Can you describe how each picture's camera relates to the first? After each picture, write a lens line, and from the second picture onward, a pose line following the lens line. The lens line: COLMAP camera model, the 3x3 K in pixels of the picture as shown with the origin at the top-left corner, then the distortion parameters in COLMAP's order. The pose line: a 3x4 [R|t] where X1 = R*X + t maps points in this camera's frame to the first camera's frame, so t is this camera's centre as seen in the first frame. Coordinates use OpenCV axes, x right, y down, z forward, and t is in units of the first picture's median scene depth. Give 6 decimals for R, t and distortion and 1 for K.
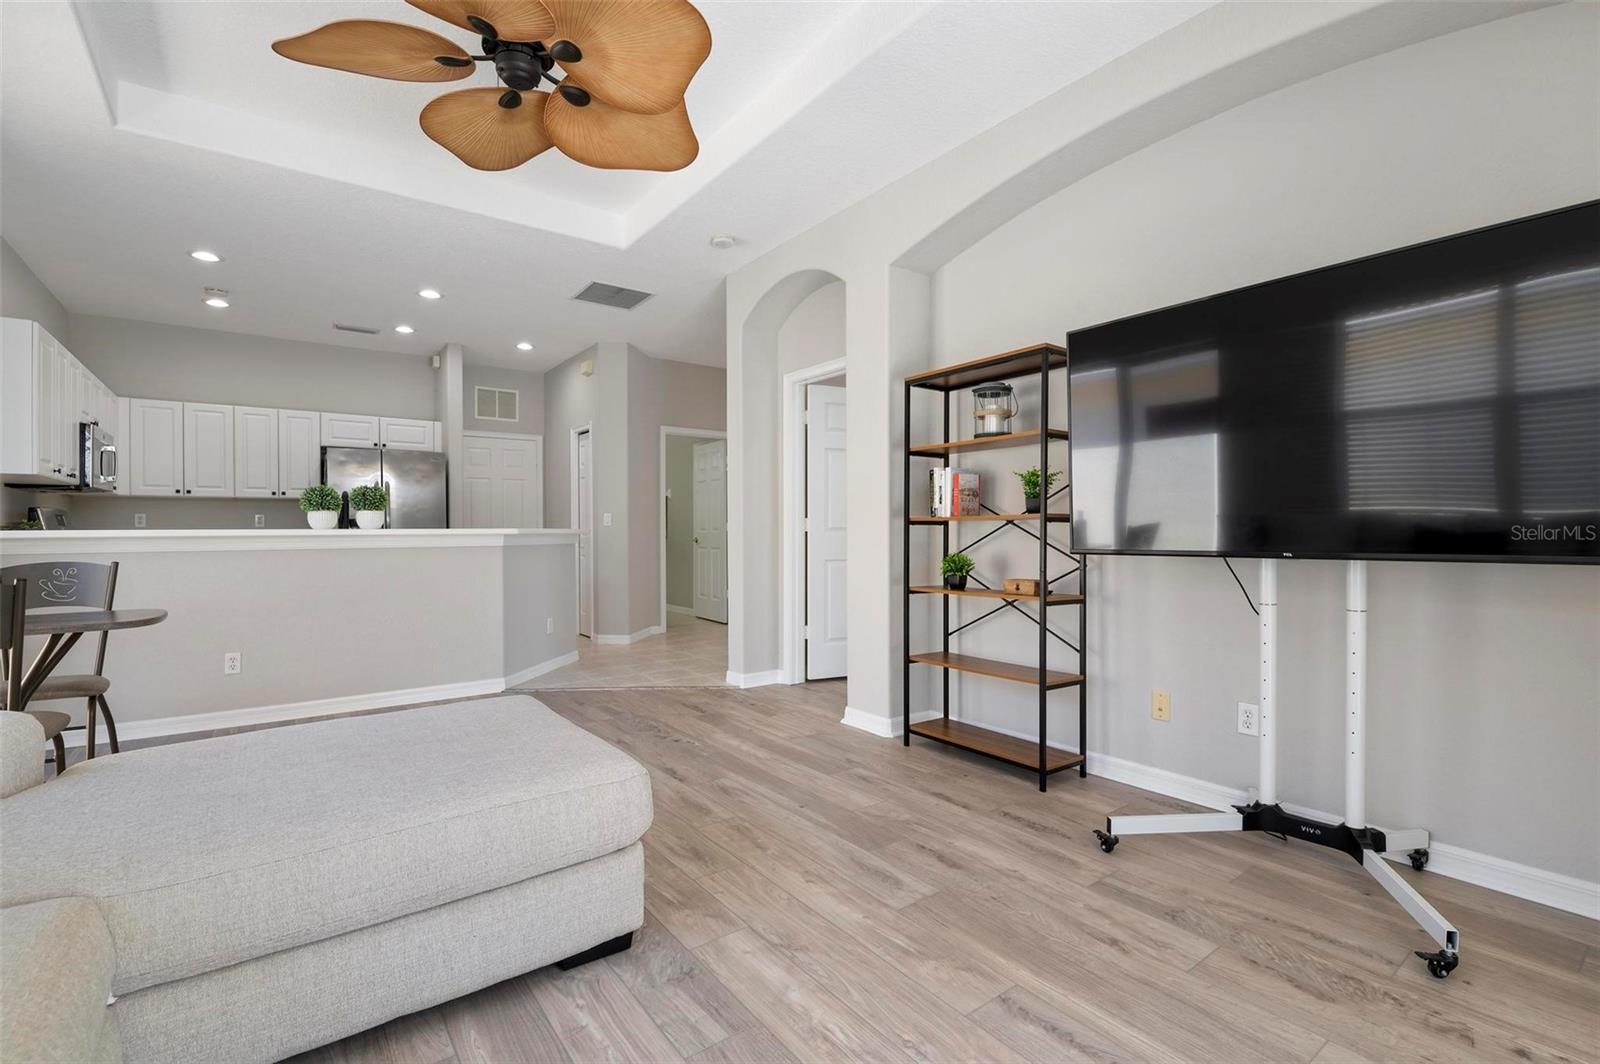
lens RADIAL K [[718.1, 0, 804.2], [0, 718.1, 536.9], [0, 0, 1]] dist [0.001205, -0.010624]
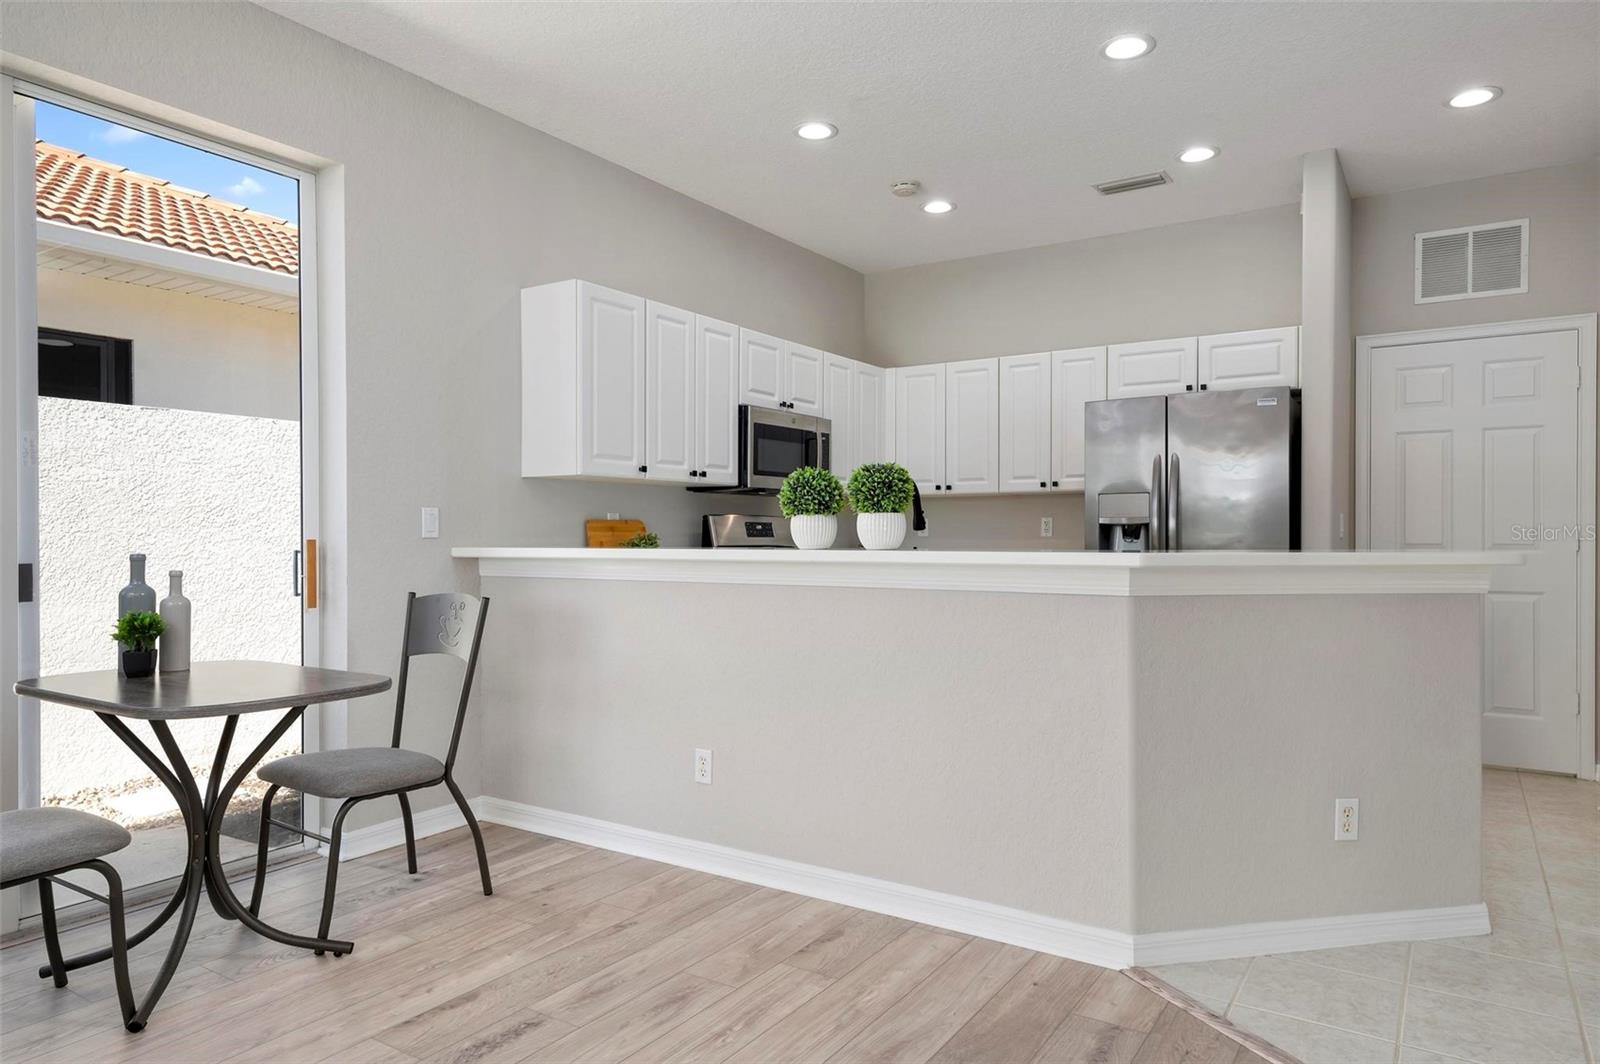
lens RADIAL K [[993.6, 0, 809.0], [0, 993.6, 538.2], [0, 0, 1]] dist [0.020292, 0.000321]
pose [[0.346526, 0.008646, -0.938001, 0.037363], [-0.009832, 0.999936, 0.005584, -0.028091], [0.937989, 0.007288, 0.346589, 0.883416]]
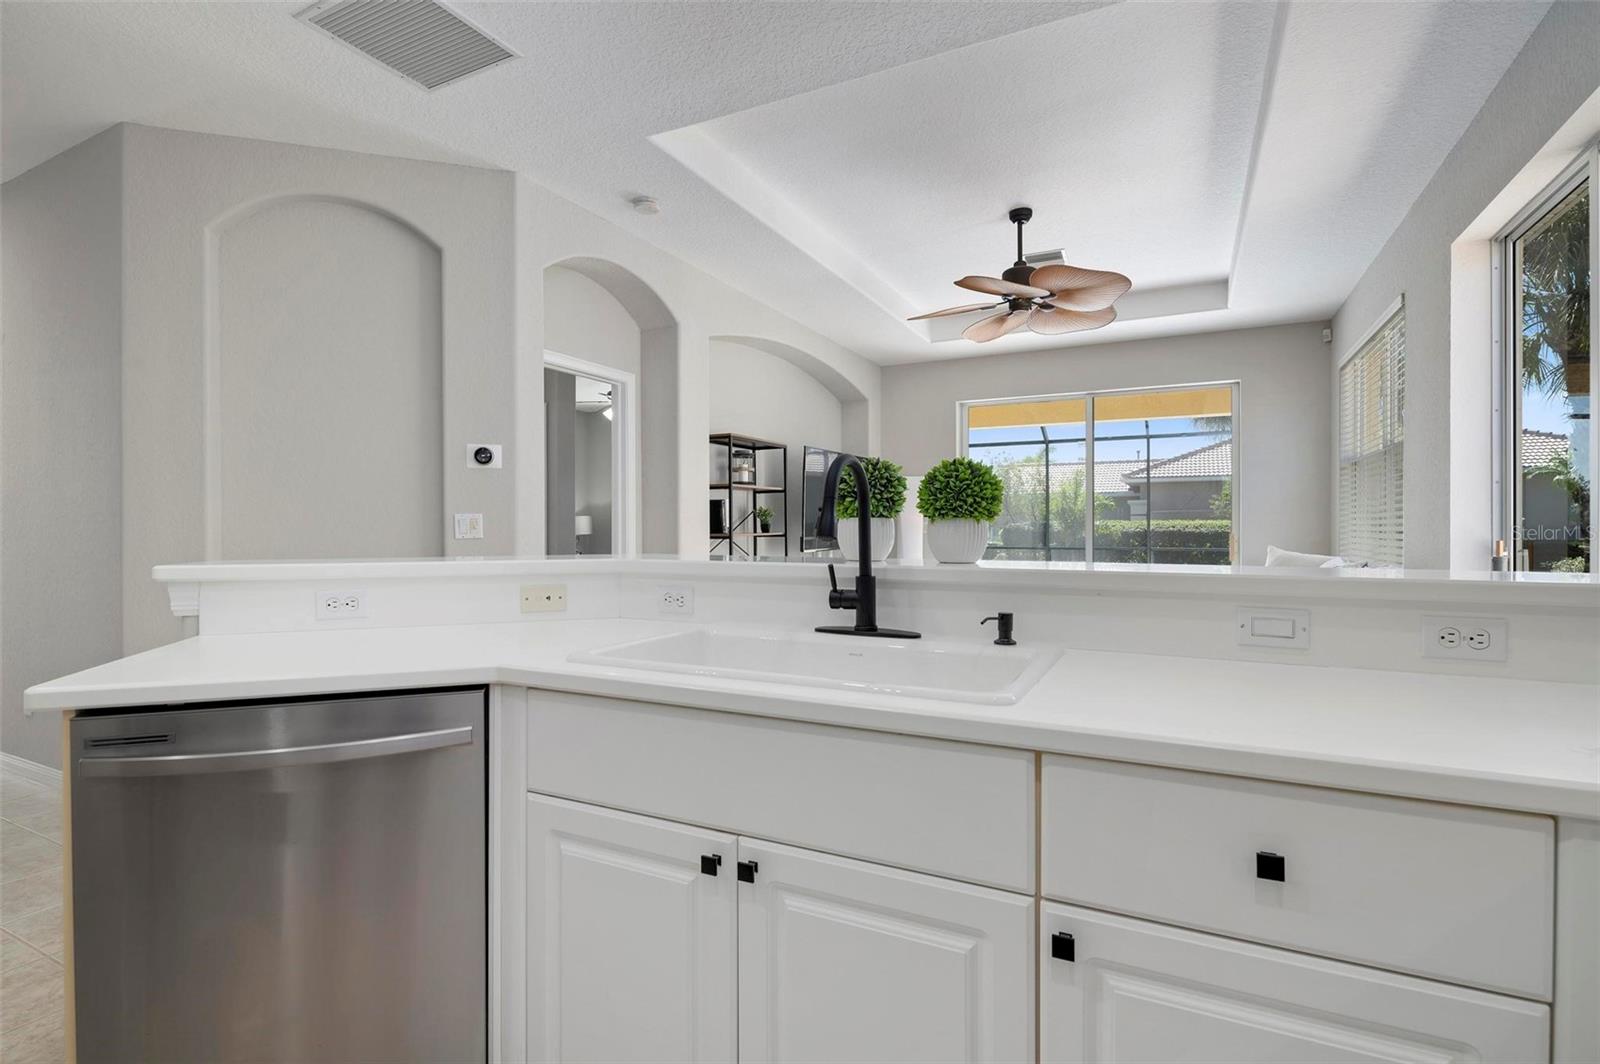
lens RADIAL K [[759.7, 0, 809.5], [0, 759.7, 529.3], [0, 0, 1]] dist [-0.001174, -0.000353]
pose [[-0.452293, 0.002260, 0.891867, -1.235181], [0.012385, 0.999916, 0.003748, -0.041496], [-0.891783, 0.012741, -0.452283, 1.537780]]
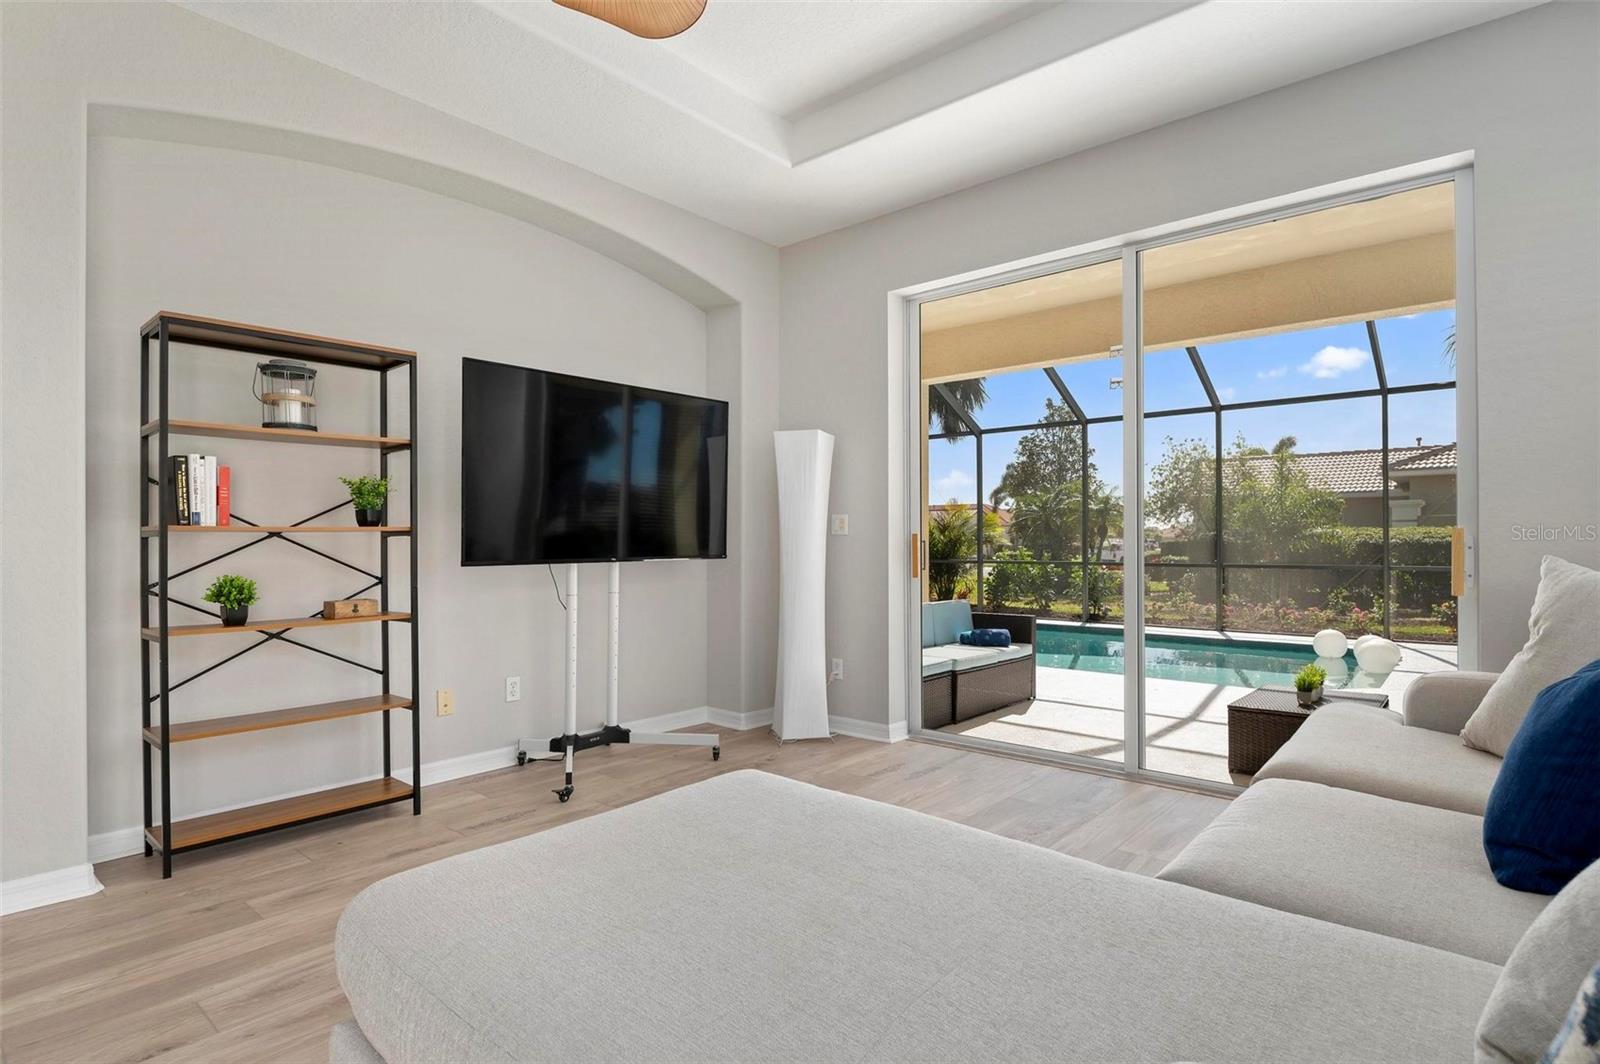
lens RADIAL K [[813.0, 0, 805.6], [0, 813.0, 536.2], [0, 0, 1]] dist [0.008687, -0.010020]
pose [[-0.216080, 0.011116, 0.976312, -0.707775], [0.011721, 0.999893, -0.008791, -0.003702], [-0.976305, 0.009544, -0.216187, 0.597587]]
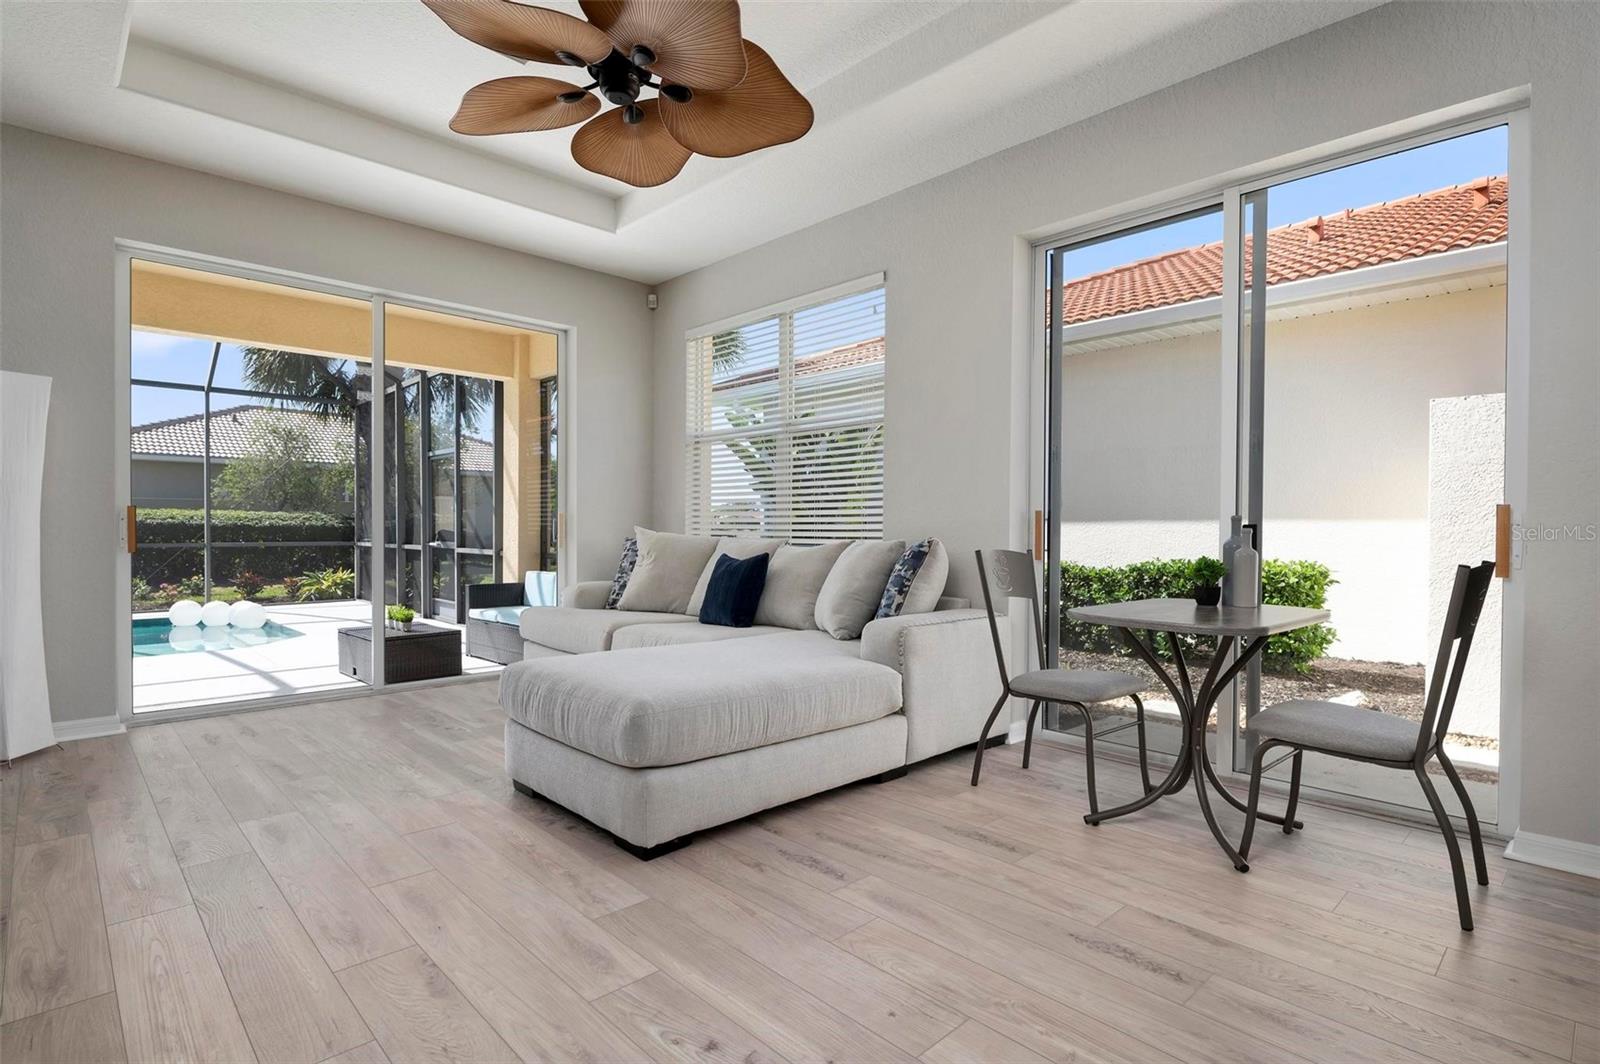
lens RADIAL K [[792.0, 0, 805.0], [0, 792.0, 535.9], [0, 0, 1]] dist [0.007496, -0.009407]
pose [[-0.992336, -0.001560, -0.123563, -0.333582], [-0.003947, 0.999810, 0.019076, 0.001726], [0.123510, 0.019418, -0.992153, 1.413483]]
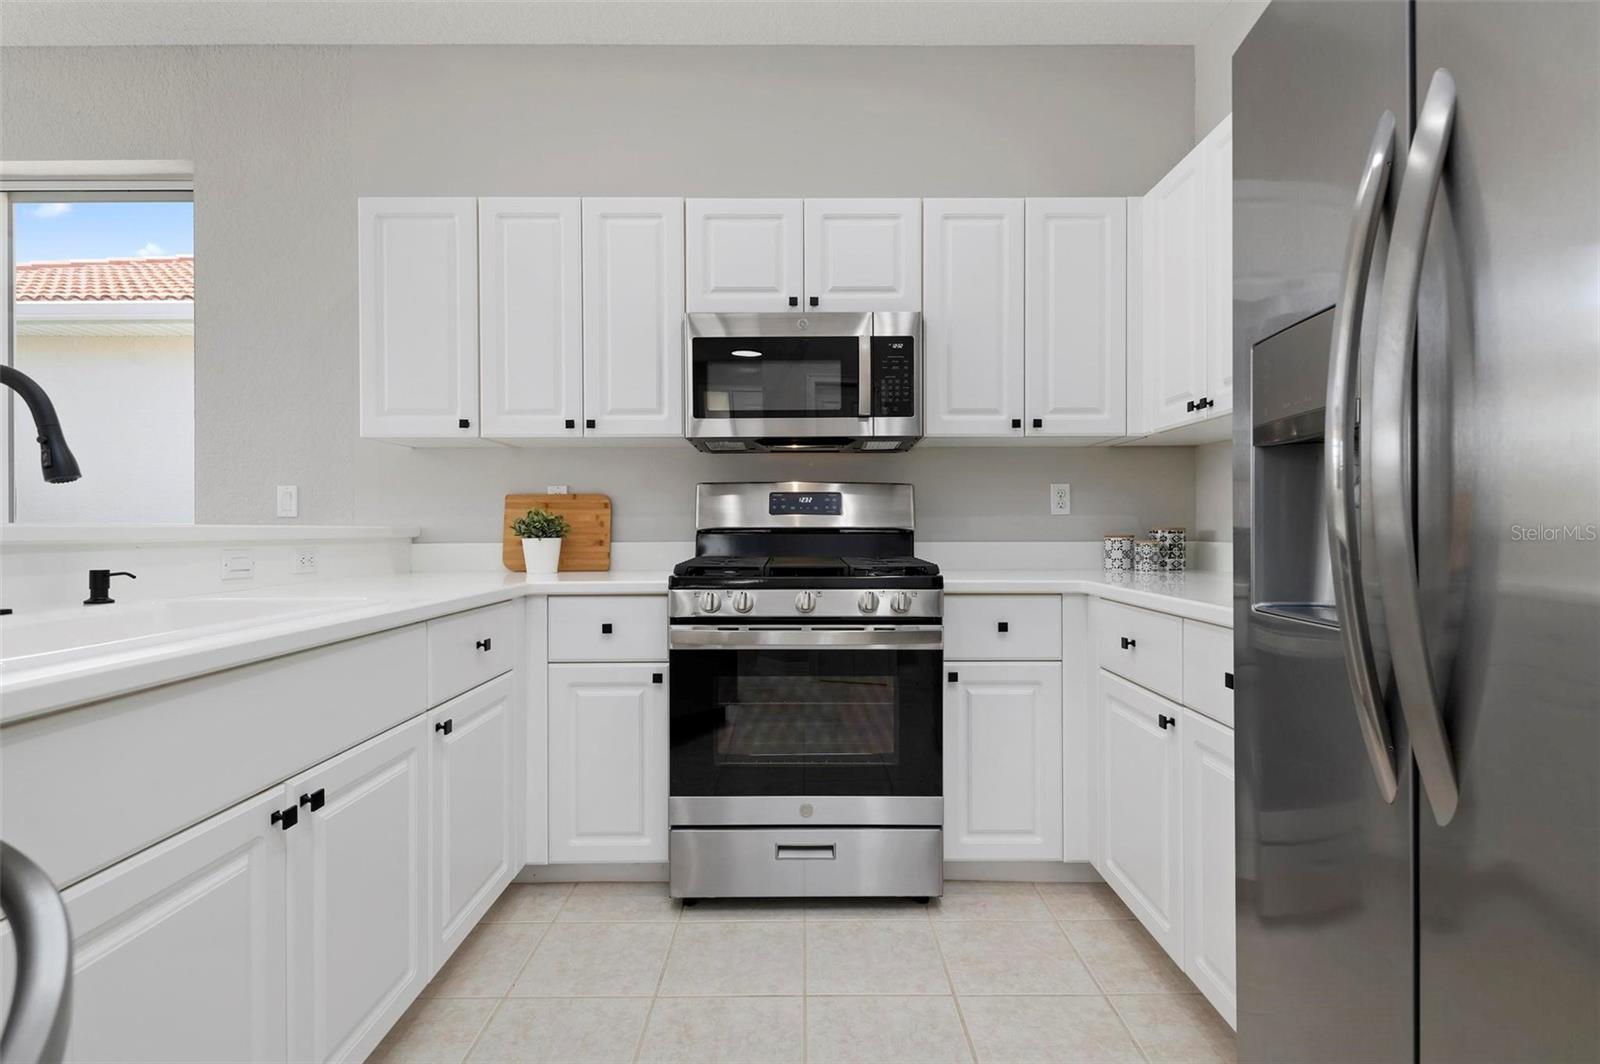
lens RADIAL K [[799.7, 0, 809.7], [0, 799.7, 524.0], [0, 0, 1]] dist [0.016697, -0.009908]
pose [[-0.594267, 0.005717, -0.804247, -0.767007], [-0.000123, 0.999974, 0.007199, -0.017184], [0.804268, 0.004377, -0.594251, 1.807135]]
